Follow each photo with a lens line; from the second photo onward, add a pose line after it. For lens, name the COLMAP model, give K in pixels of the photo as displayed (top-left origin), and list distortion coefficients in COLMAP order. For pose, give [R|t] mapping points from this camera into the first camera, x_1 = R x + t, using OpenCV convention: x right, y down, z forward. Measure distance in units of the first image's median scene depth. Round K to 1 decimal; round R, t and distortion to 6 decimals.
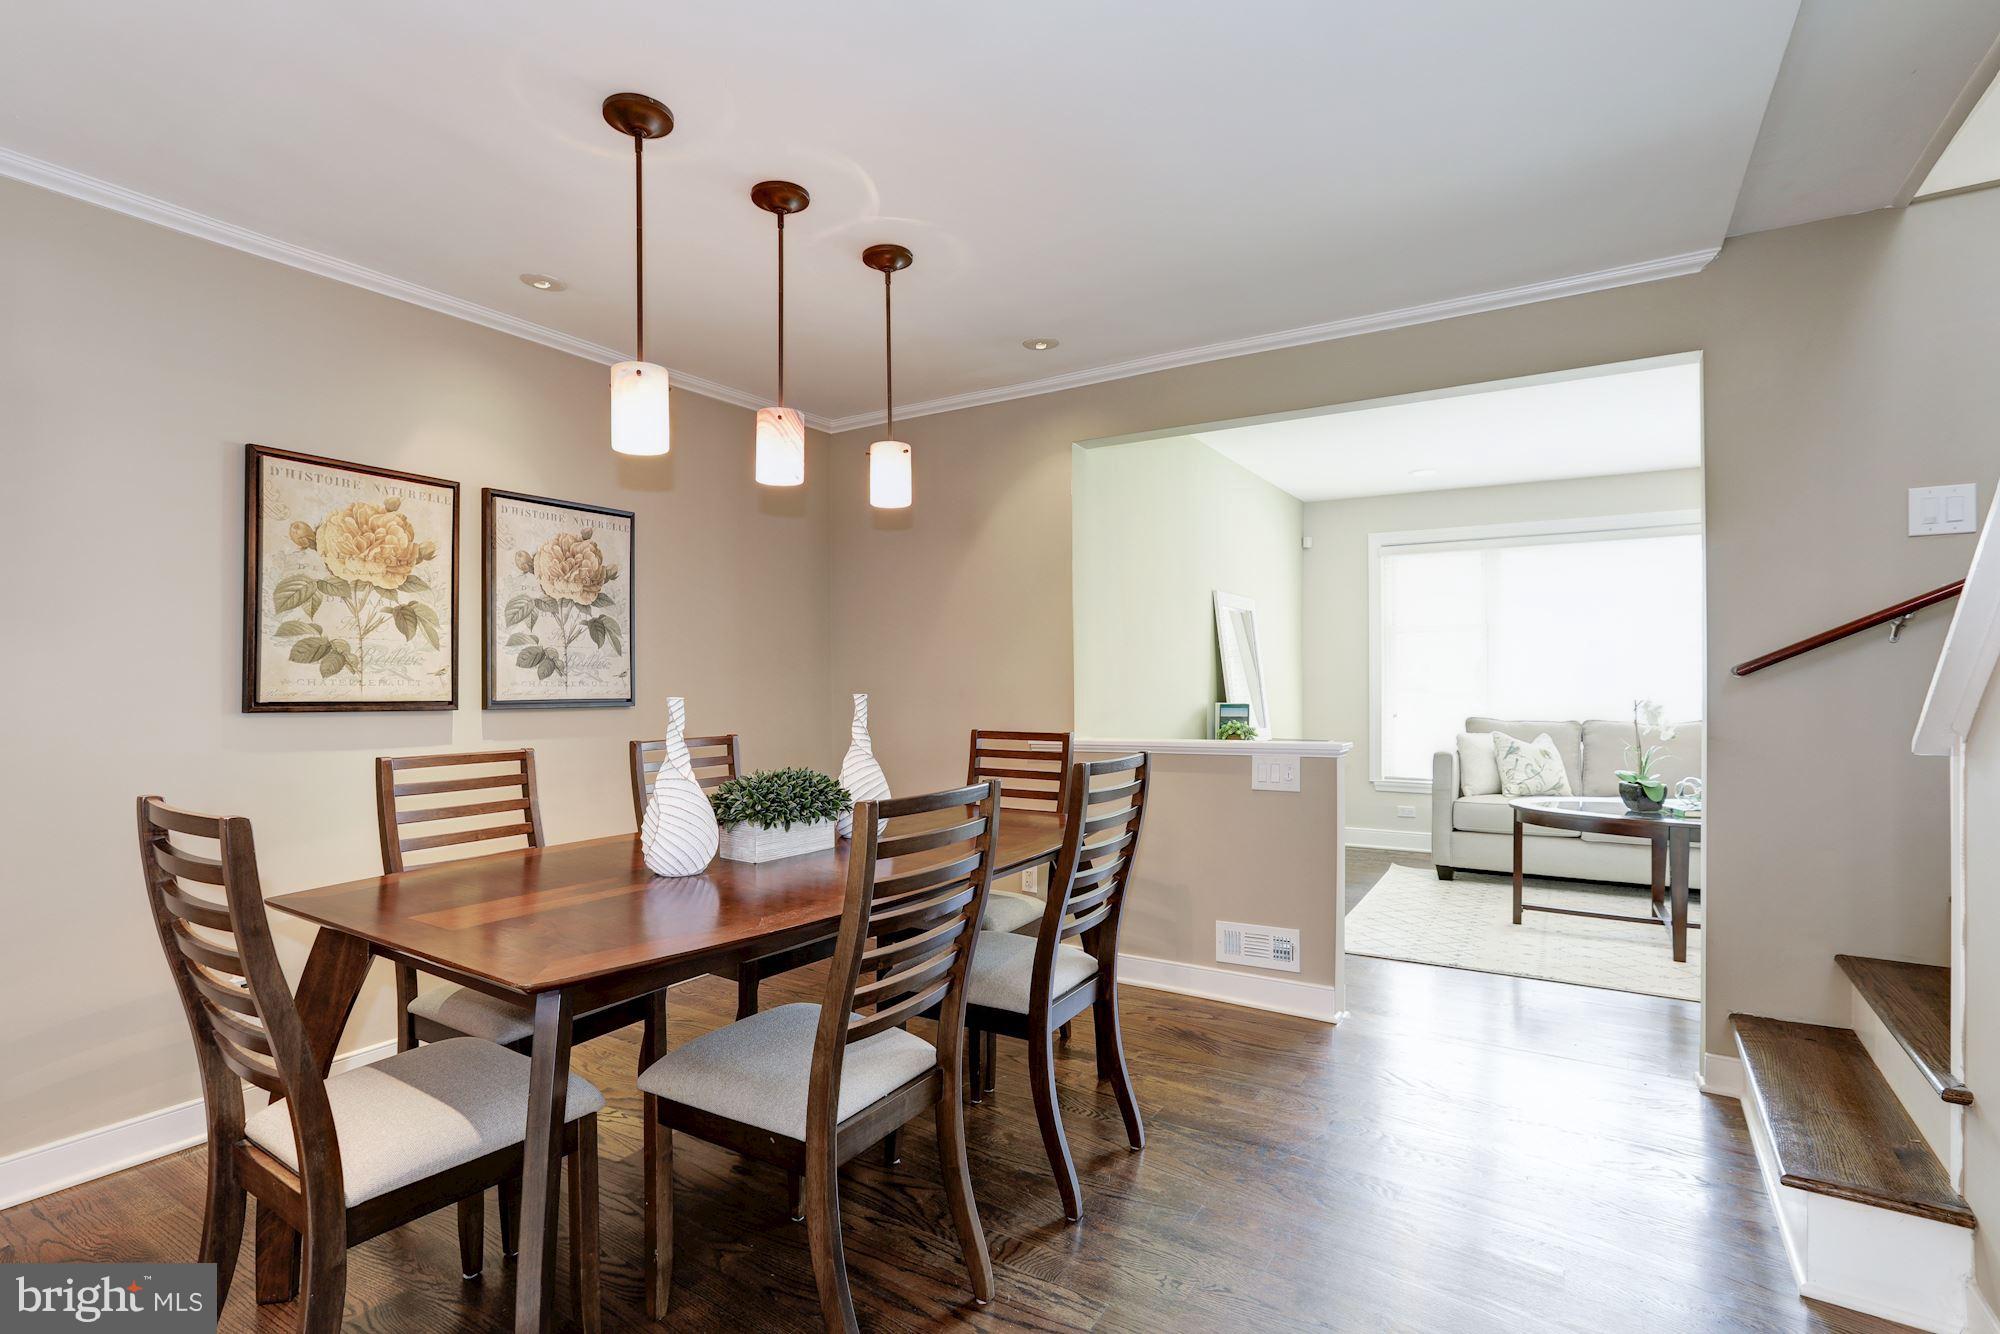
lens RADIAL K [[928.4, 0, 1004.6], [0, 928.4, 665.2], [0, 0, 1]] dist [-0.002388, -0.000109]
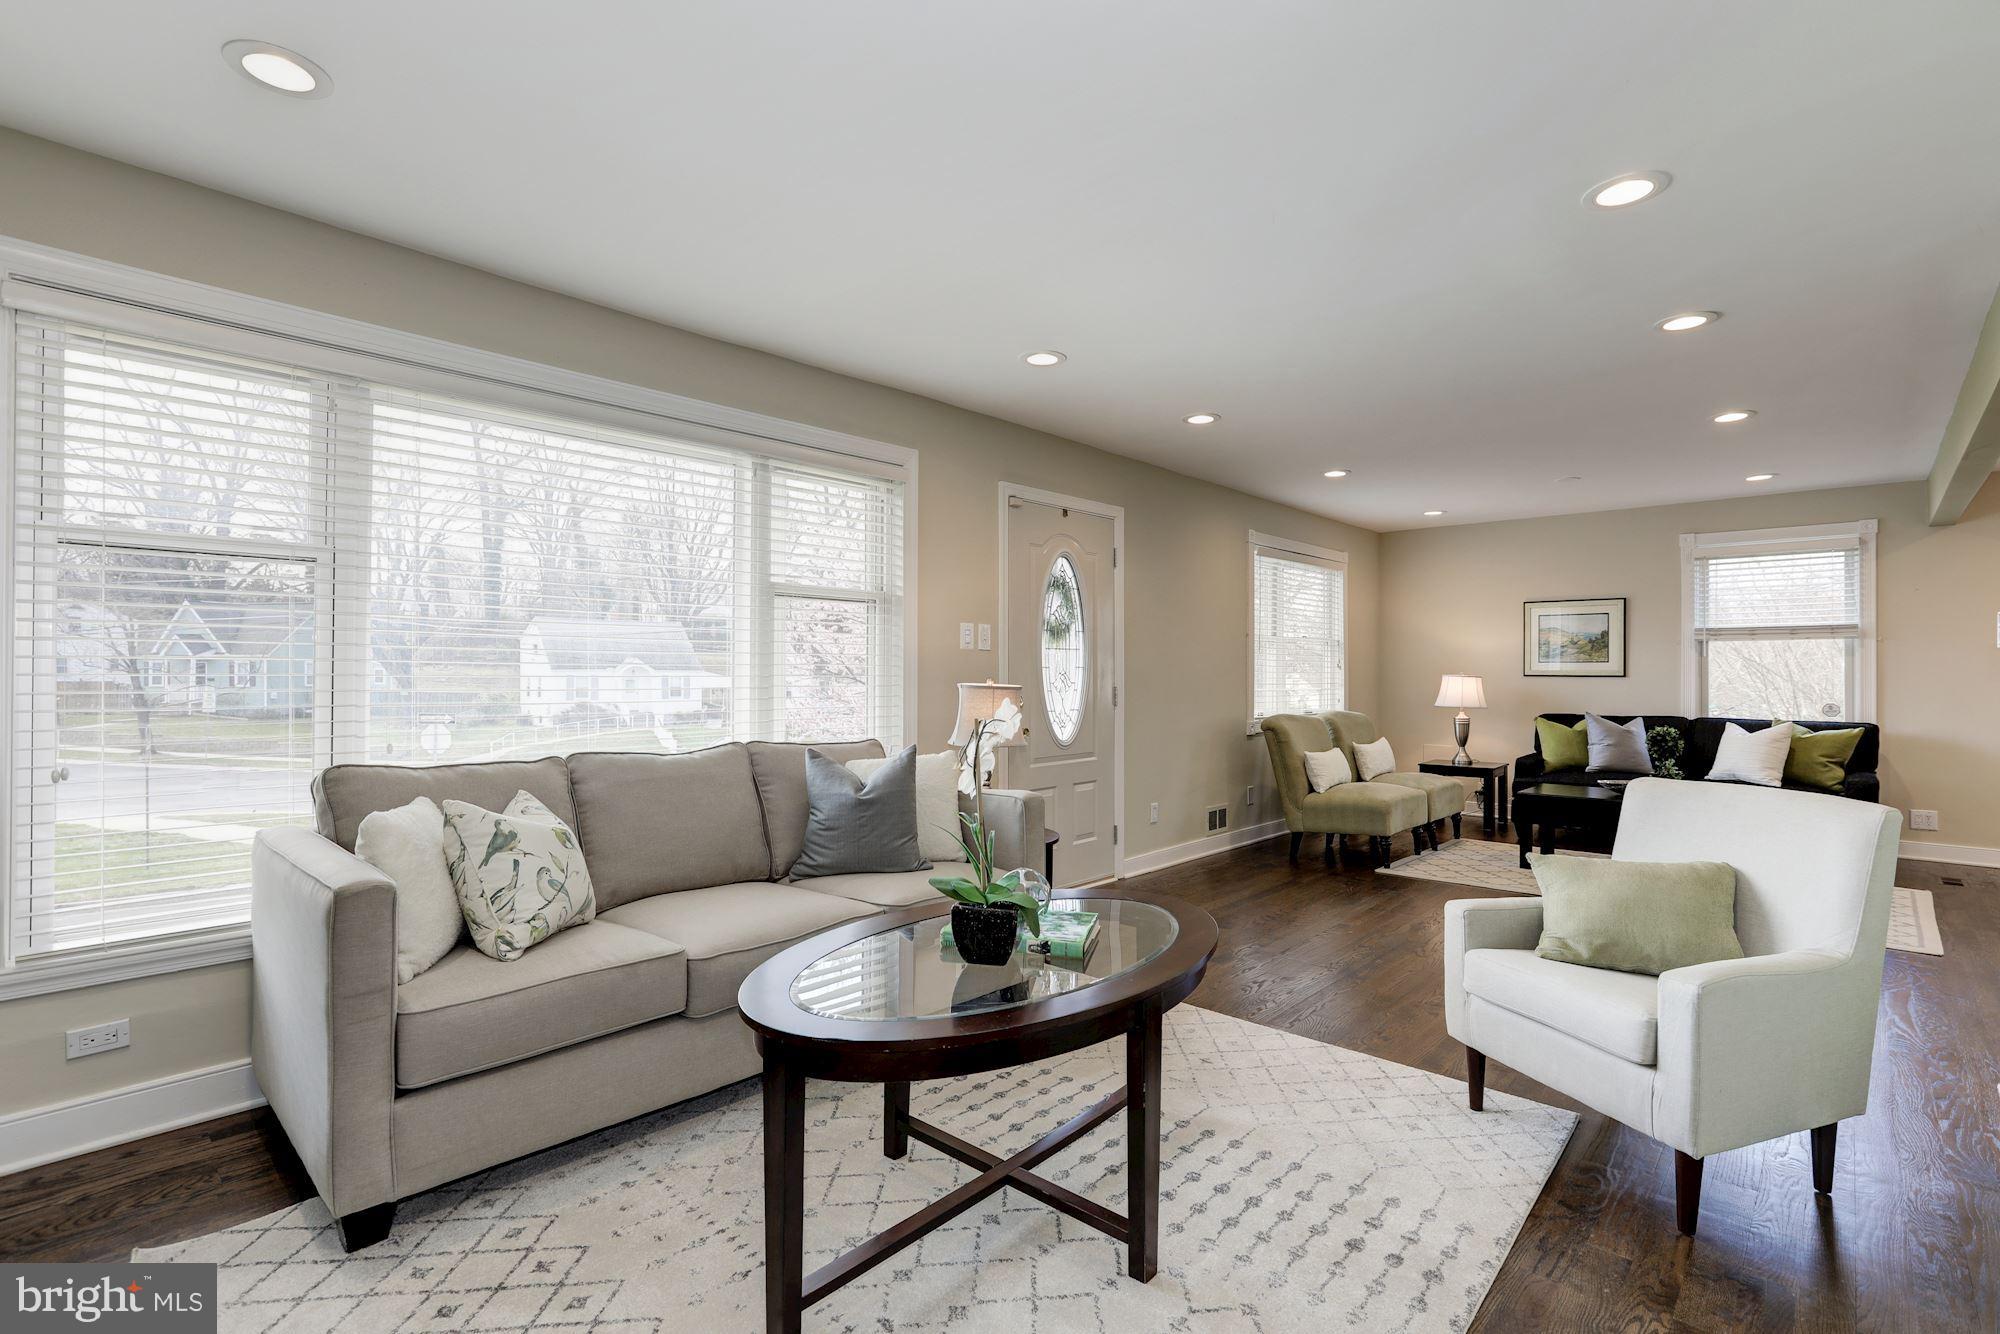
lens RADIAL K [[928.4, 0, 998.4], [0, 928.4, 669.2], [0, 0, 1]] dist [-0.002388, -0.000109]
pose [[0.169955, 0.004384, 0.985442, 0.170034], [-0.012621, 0.999918, -0.002272, 0.011297], [-0.985371, -0.012051, 0.169997, 0.709354]]
